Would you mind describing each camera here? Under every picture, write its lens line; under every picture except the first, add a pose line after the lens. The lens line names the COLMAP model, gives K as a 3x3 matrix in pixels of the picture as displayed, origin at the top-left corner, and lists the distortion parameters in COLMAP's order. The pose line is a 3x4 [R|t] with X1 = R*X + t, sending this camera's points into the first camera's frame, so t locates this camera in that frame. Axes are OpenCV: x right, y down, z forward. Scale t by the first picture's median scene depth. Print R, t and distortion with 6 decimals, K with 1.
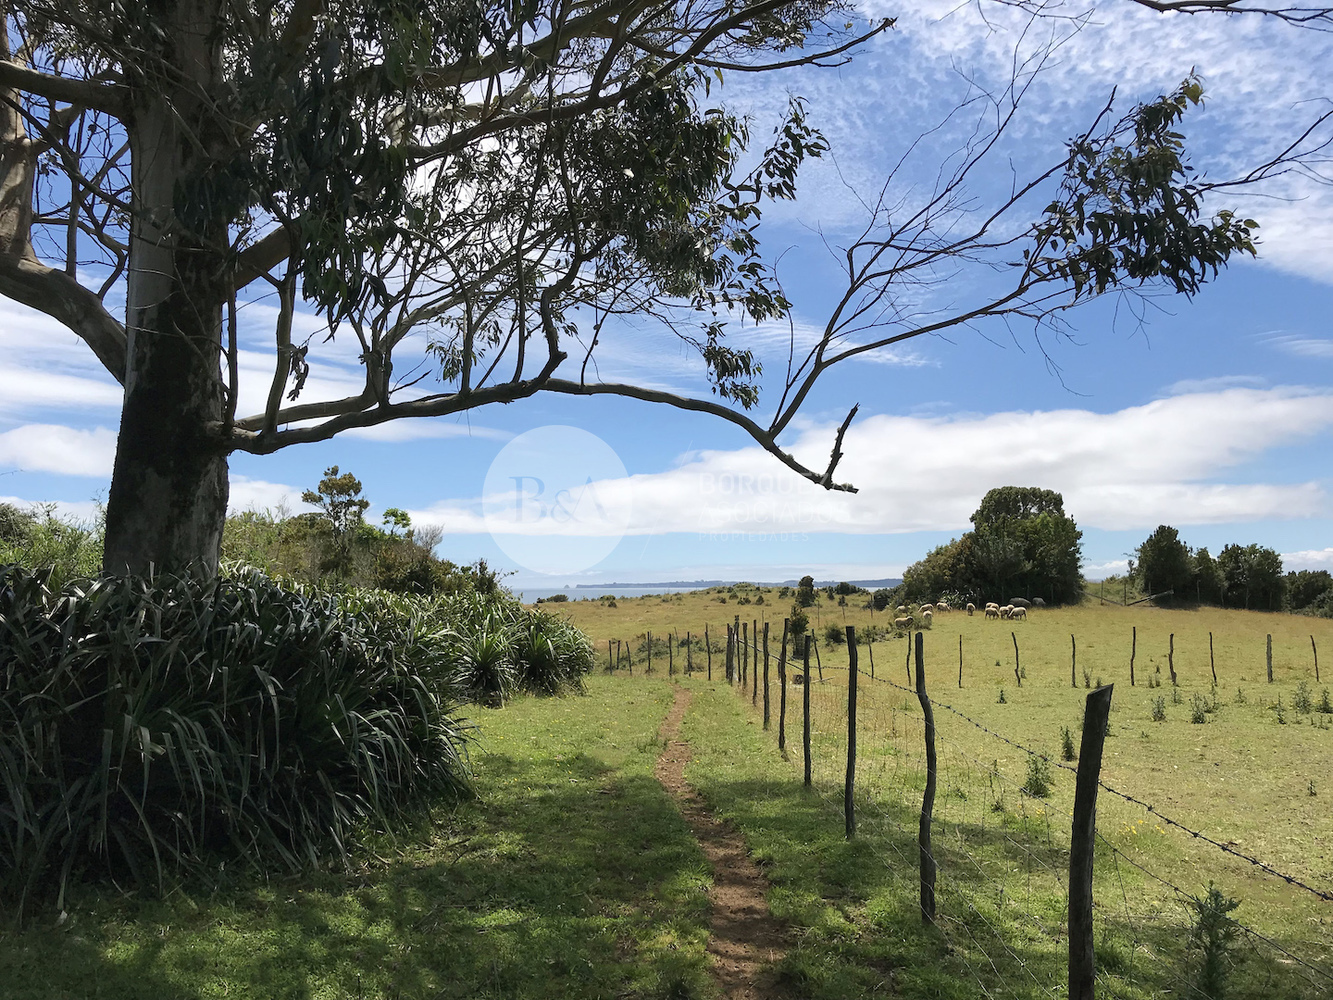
lens RADIAL K [[1096.4, 0, 666.9], [0, 1096.4, 504.6], [0, 0, 1]] dist [0.076477, 0.000050]
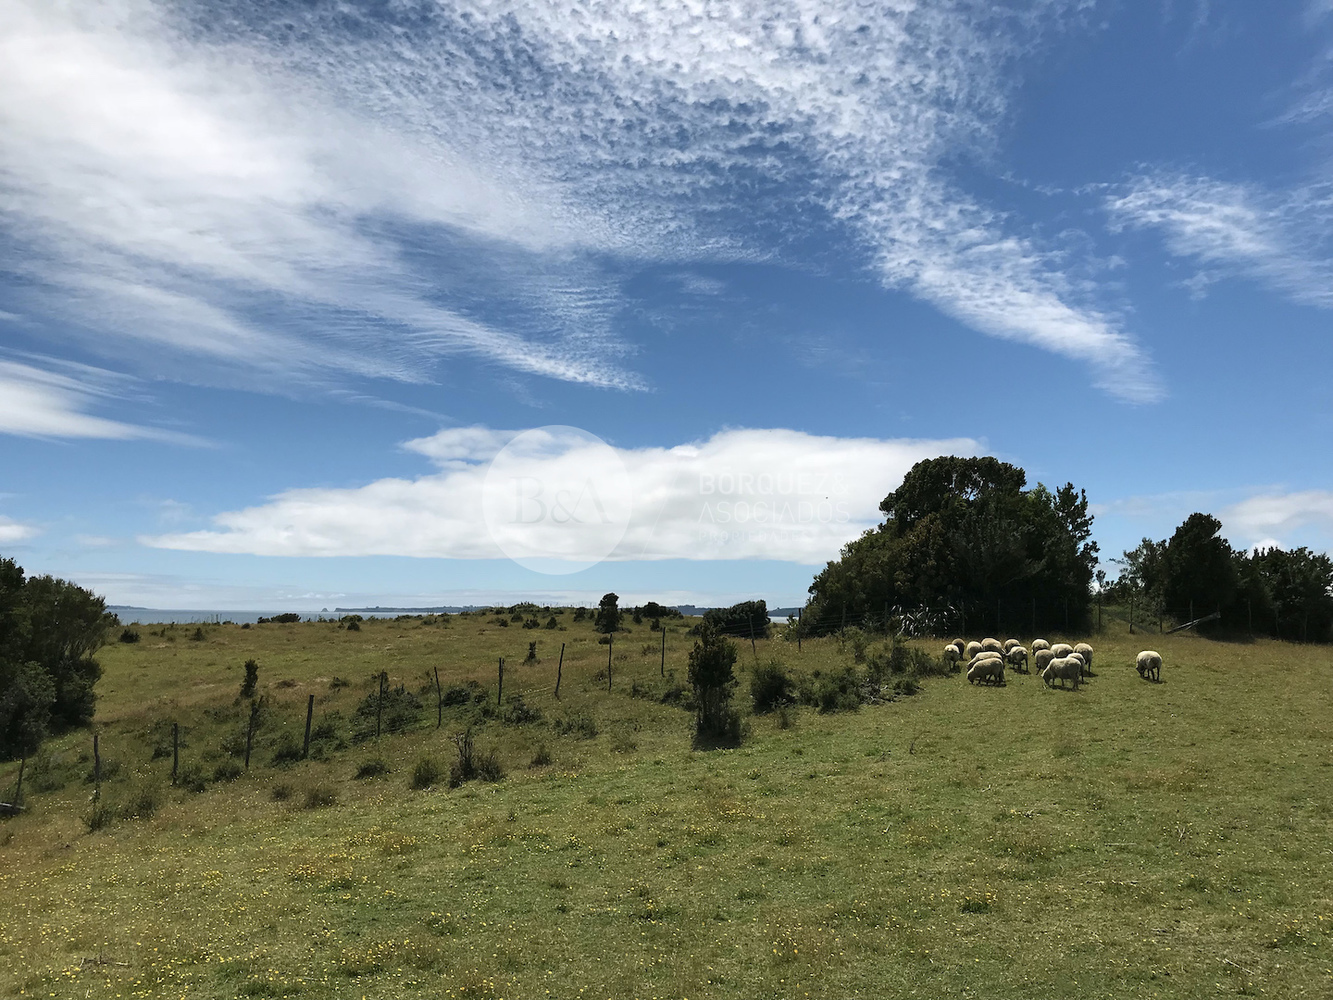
lens RADIAL K [[1096.4, 0, 664.7], [0, 1096.4, 496.3], [0, 0, 1]] dist [0.076477, 0.000050]
pose [[0.978716, 0.039036, 0.201473, 0.004480], [-0.032611, 0.998851, -0.035115, 0.040767], [-0.202612, 0.027797, 0.978865, 0.406755]]
